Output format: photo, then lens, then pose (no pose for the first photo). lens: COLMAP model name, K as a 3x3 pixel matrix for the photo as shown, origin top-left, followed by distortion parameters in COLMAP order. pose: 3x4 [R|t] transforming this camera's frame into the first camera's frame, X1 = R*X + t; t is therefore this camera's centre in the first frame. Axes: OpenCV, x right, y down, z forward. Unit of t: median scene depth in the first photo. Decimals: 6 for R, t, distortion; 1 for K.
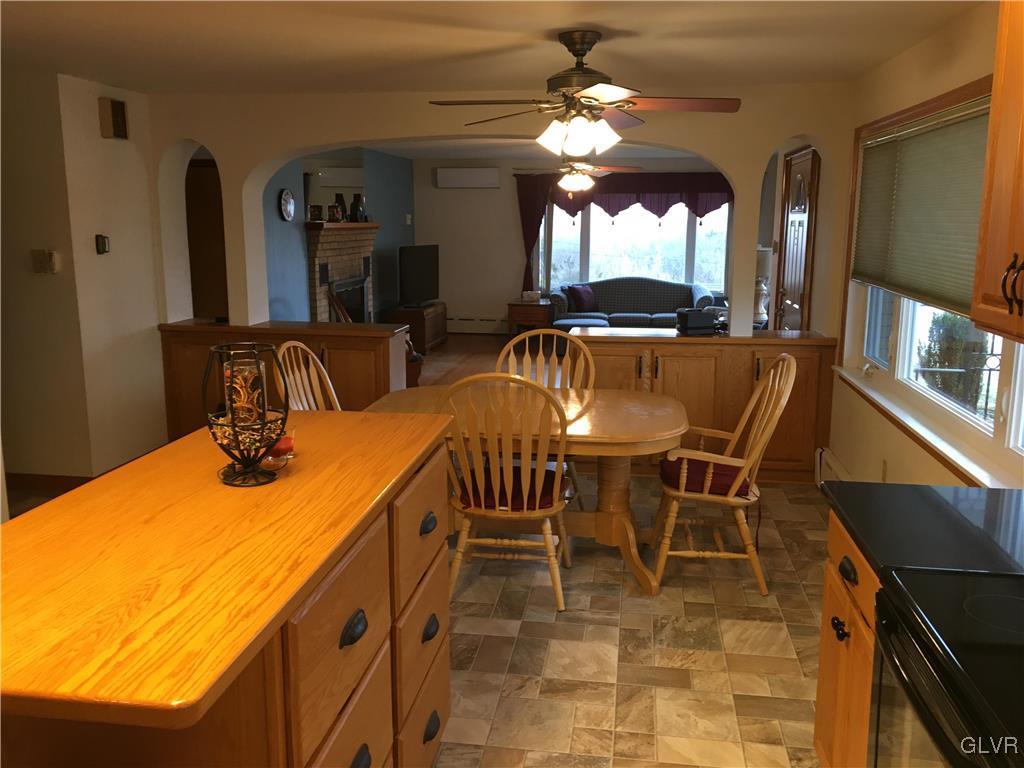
lens RADIAL K [[865.1, 0, 512.0], [0, 865.1, 384.0], [0, 0, 1]] dist [0.032122, -0.007897]
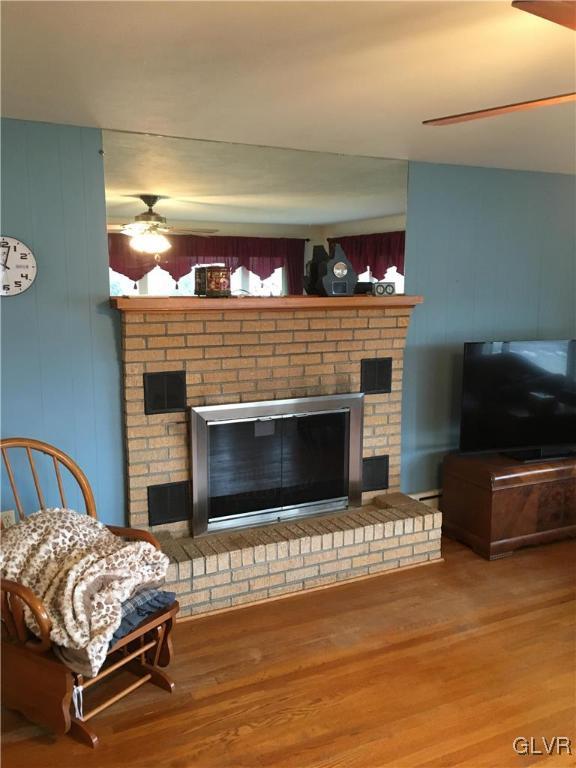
lens RADIAL K [[648.8, 0, 288.0], [0, 648.8, 384.0], [0, 0, 1]] dist [0.032122, -0.007897]
pose [[0.557045, 0.121468, -0.821551, 0.128475], [-0.151902, 0.987460, 0.043002, -0.129820], [0.816472, 0.100841, 0.568511, 0.670652]]
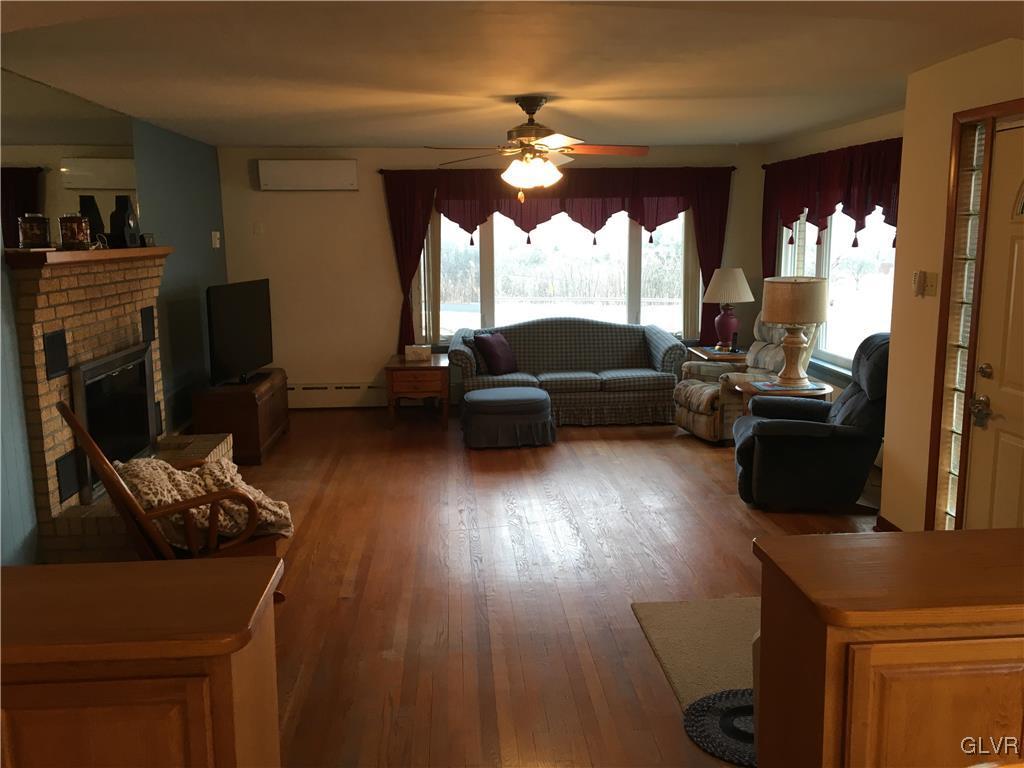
lens RADIAL K [[865.1, 0, 512.0], [0, 865.1, 384.0], [0, 0, 1]] dist [0.032122, -0.007897]
pose [[0.974576, -0.050532, 0.218283, -0.057641], [0.053808, 0.998510, -0.009086, -0.073120], [-0.217499, 0.020601, 0.975843, 0.365213]]
